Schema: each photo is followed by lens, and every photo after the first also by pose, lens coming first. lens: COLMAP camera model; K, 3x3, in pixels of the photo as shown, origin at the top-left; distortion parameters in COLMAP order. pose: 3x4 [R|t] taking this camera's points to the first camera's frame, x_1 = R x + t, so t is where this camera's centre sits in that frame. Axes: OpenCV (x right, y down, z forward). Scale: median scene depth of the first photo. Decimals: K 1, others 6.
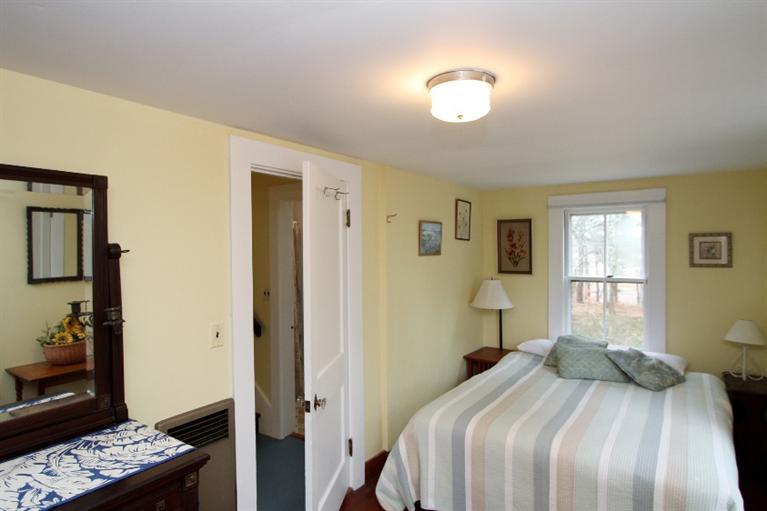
lens RADIAL K [[440.1, 0, 386.2], [0, 440.1, 248.5], [0, 0, 1]] dist [-0.004144, 0.000132]
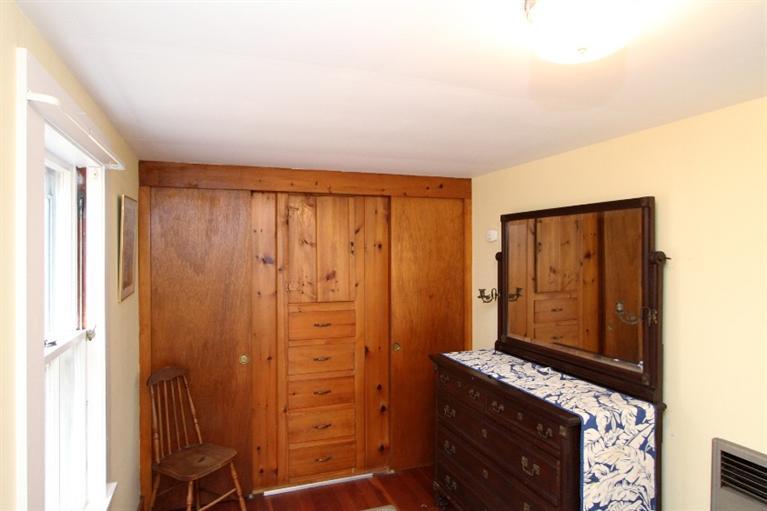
lens RADIAL K [[462.6, 0, 384.1], [0, 462.6, 253.6], [0, 0, 1]] dist [-0.000722, 0.000313]
pose [[-0.571513, 0.004609, -0.820580, 0.567565], [-0.005339, 0.999942, 0.009335, -0.009404], [0.820576, 0.009716, -0.571455, 0.763766]]
